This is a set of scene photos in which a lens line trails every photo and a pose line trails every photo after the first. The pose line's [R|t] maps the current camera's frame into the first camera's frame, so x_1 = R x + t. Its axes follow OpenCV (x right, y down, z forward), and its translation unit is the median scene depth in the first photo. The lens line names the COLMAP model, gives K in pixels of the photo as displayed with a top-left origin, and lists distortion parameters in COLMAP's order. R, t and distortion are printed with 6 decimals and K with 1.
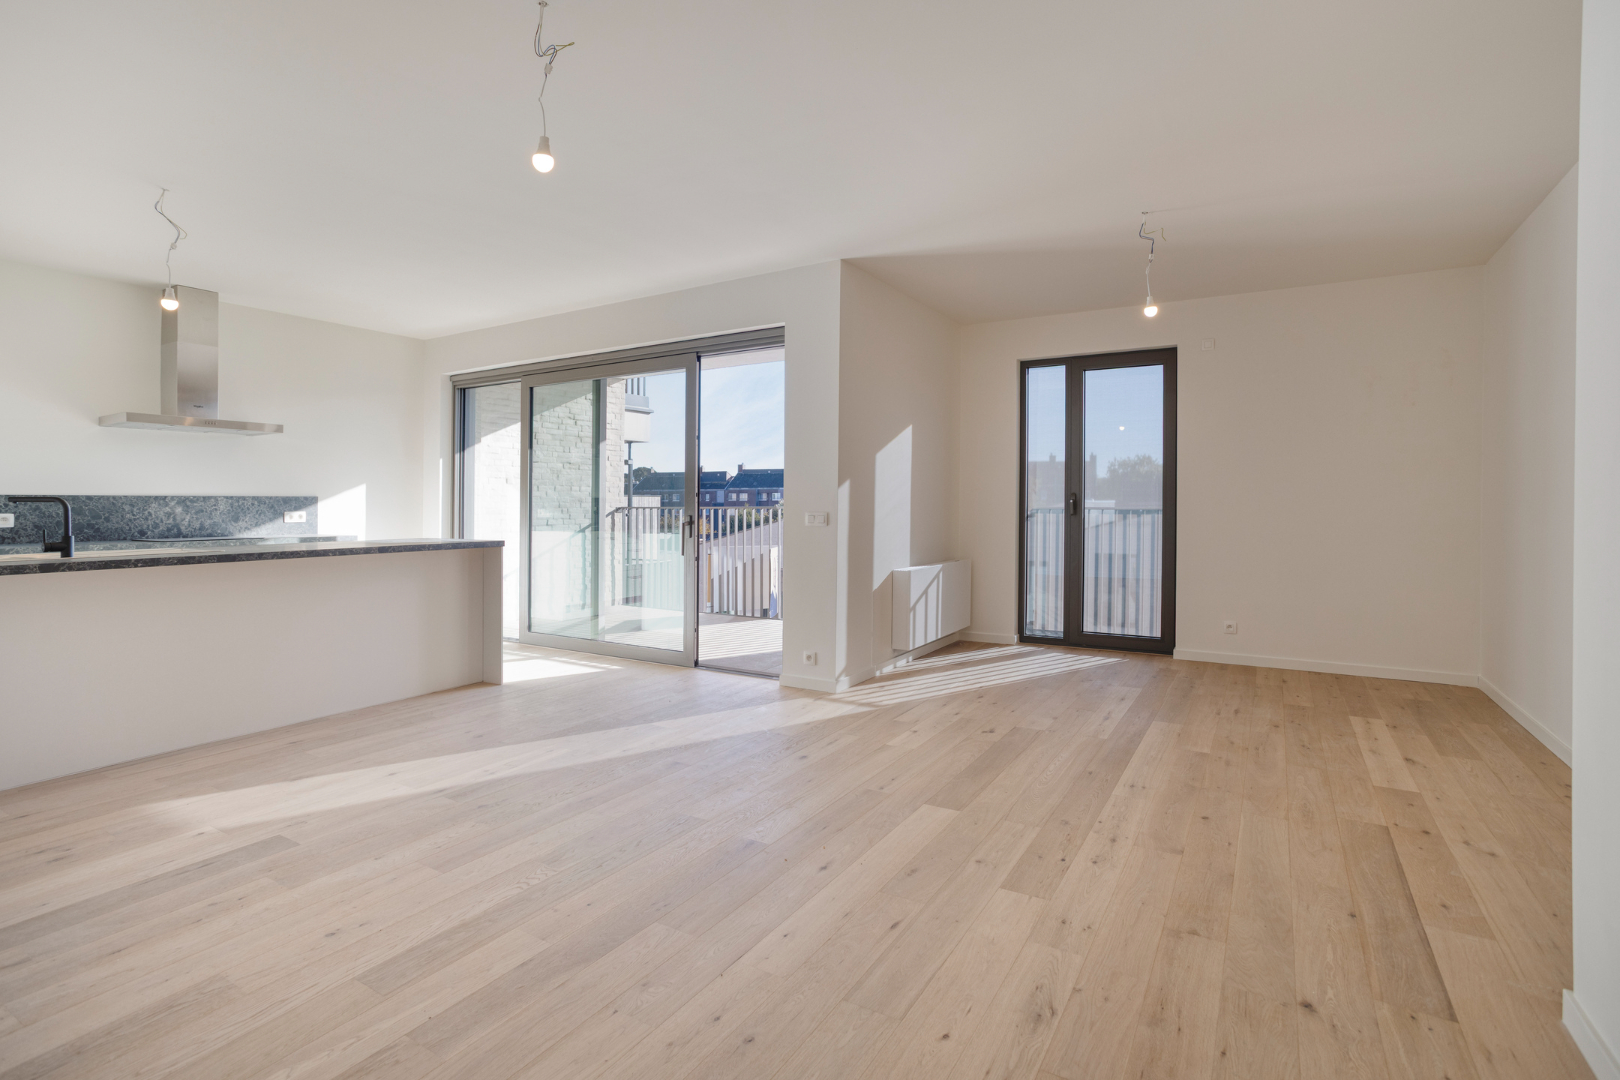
lens RADIAL K [[792.1, 0, 795.7], [0, 792.1, 513.1], [0, 0, 1]] dist [-0.020208, 0.012812]
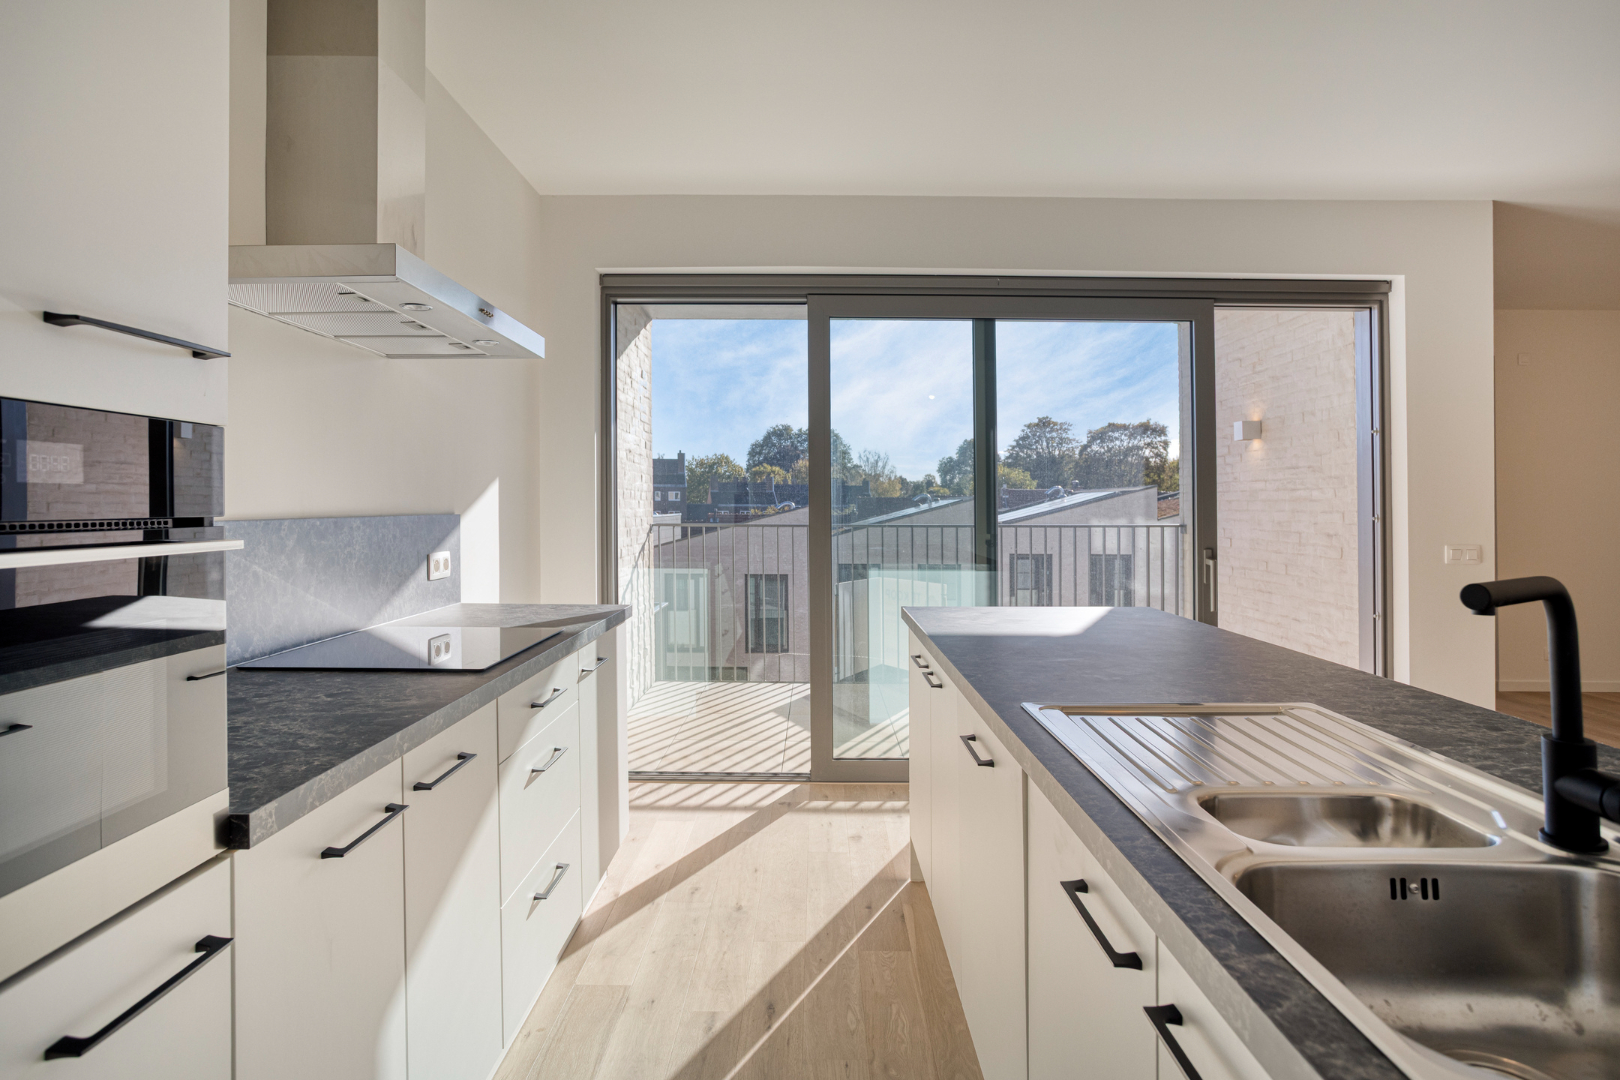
lens RADIAL K [[904.7, 0, 826.7], [0, 904.7, 495.0], [0, 0, 1]] dist [-0.016174, 0.005849]
pose [[0.846923, 0.010339, 0.531615, -0.818007], [0.001873, 0.999747, -0.022427, -0.024223], [-0.531712, 0.019990, 0.846689, 0.557967]]
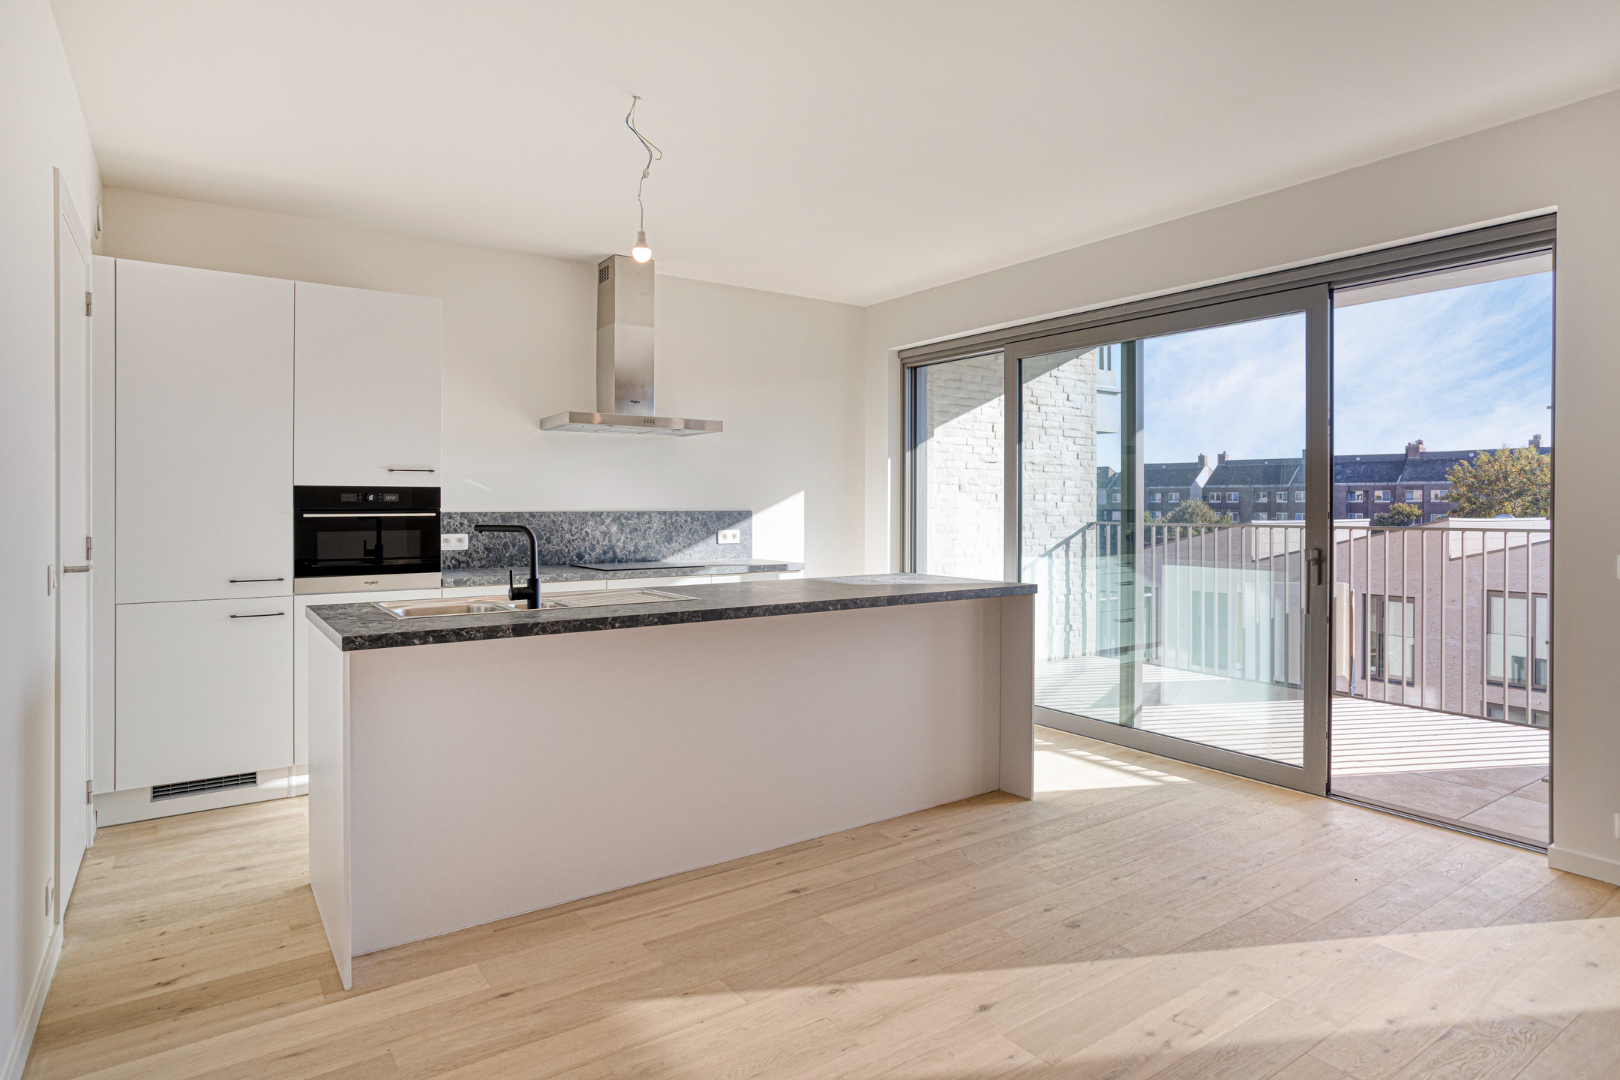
lens RADIAL K [[904.7, 0, 798.0], [0, 904.7, 524.1], [0, 0, 1]] dist [-0.016174, 0.005849]
pose [[0.918655, 0.011690, -0.394887, -0.236546], [-0.007775, 0.999903, 0.011513, -0.021721], [0.394983, -0.007506, 0.918658, 0.206911]]
